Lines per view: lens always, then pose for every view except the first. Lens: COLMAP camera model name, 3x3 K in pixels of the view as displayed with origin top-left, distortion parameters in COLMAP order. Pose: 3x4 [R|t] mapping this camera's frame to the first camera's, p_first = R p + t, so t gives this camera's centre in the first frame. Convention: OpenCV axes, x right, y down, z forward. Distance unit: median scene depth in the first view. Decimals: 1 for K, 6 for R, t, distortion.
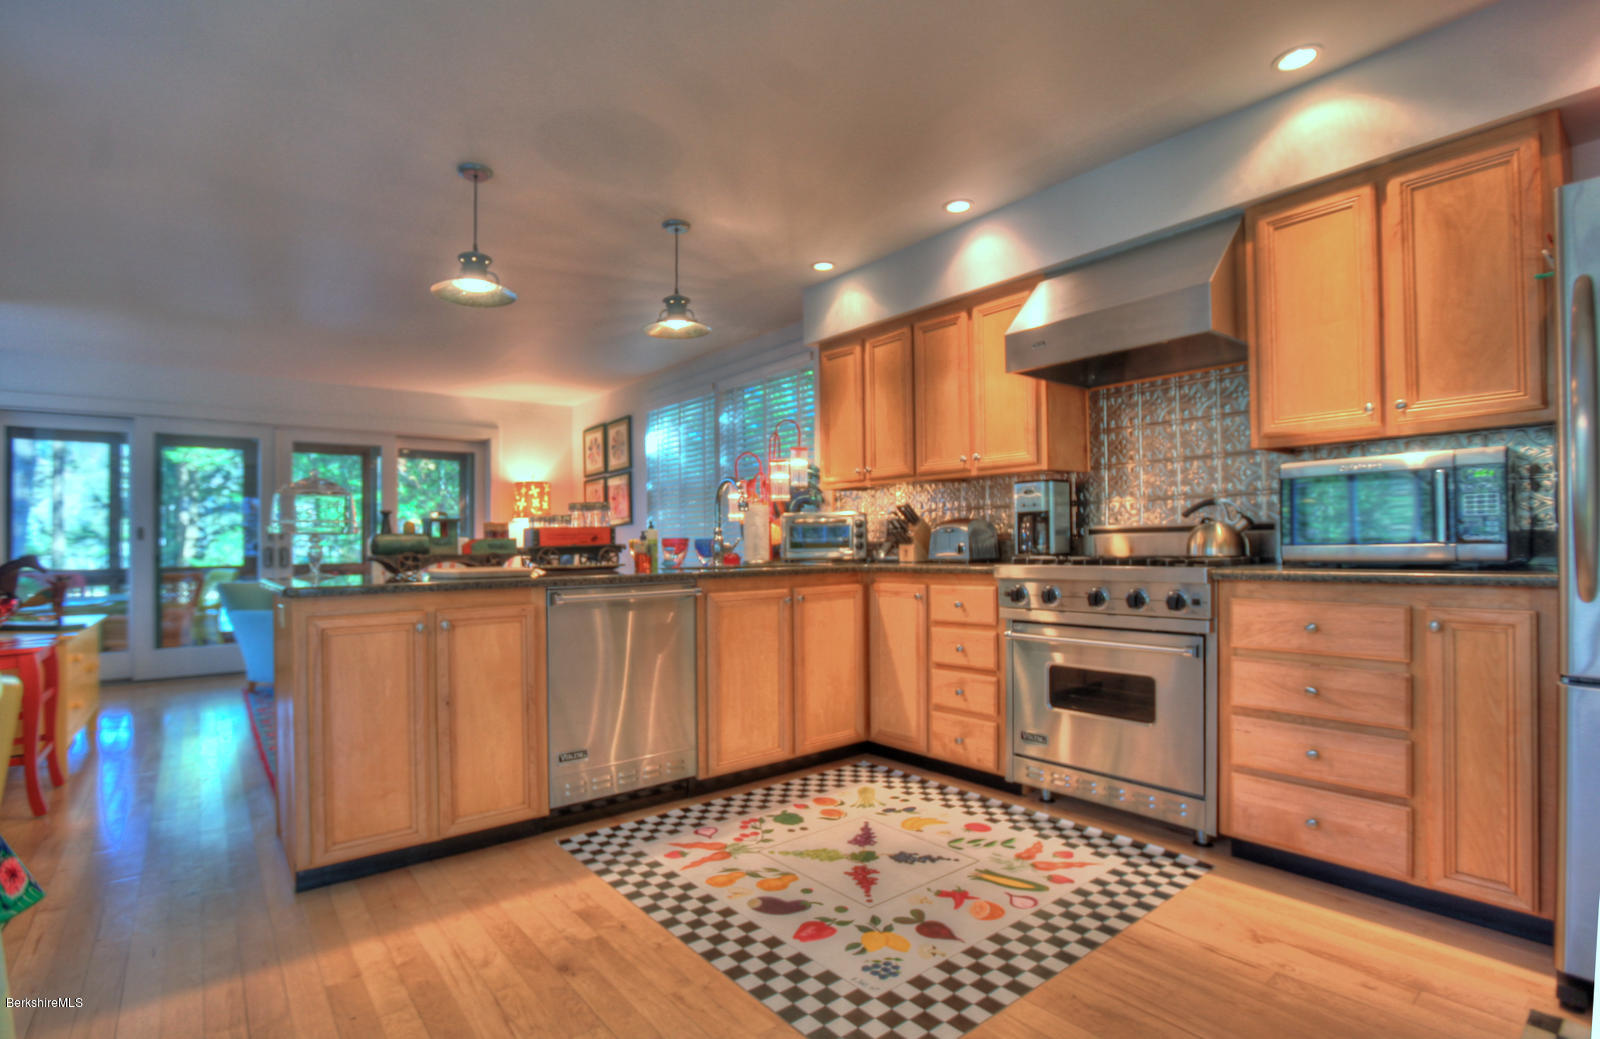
lens RADIAL K [[771.0, 0, 774.8], [0, 771.0, 528.0], [0, 0, 1]] dist [-0.056938, 0.023243]
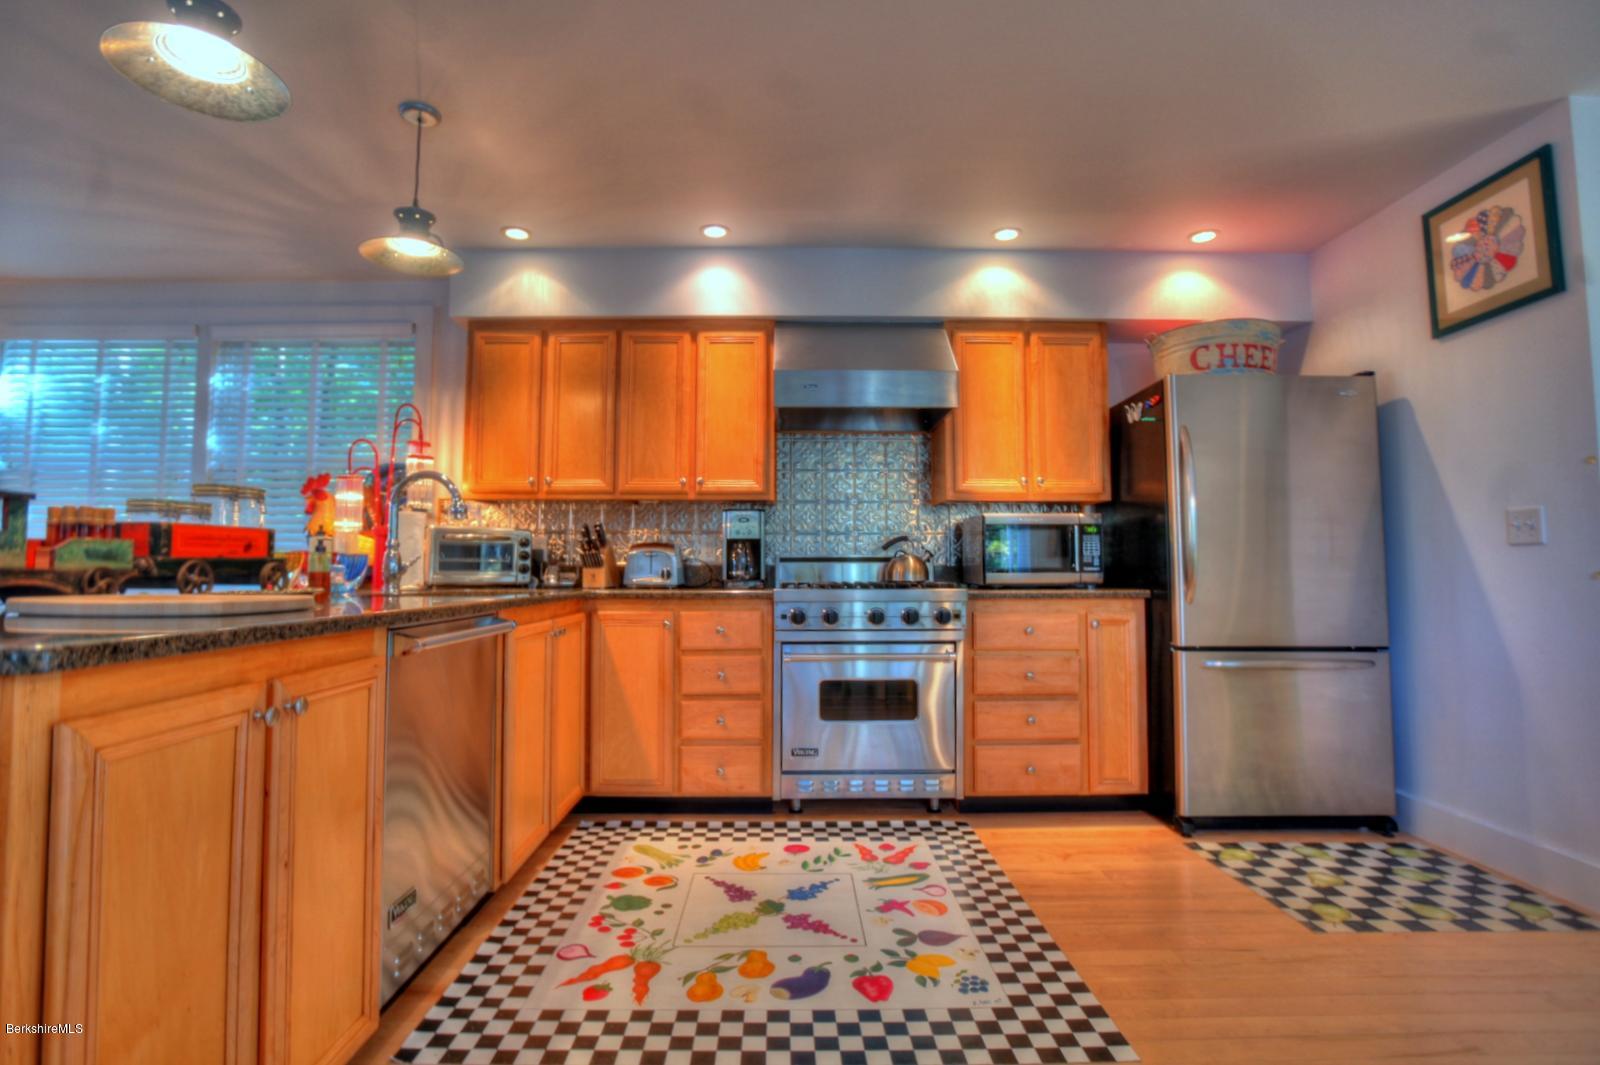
lens RADIAL K [[764.3, 0, 800.8], [0, 764.3, 516.9], [0, 0, 1]] dist [-0.055464, 0.017922]
pose [[0.597471, 0.072775, 0.798581, -0.485722], [-0.026516, 0.997122, -0.071031, 0.022110], [-0.801452, 0.021264, 0.597681, 0.333276]]
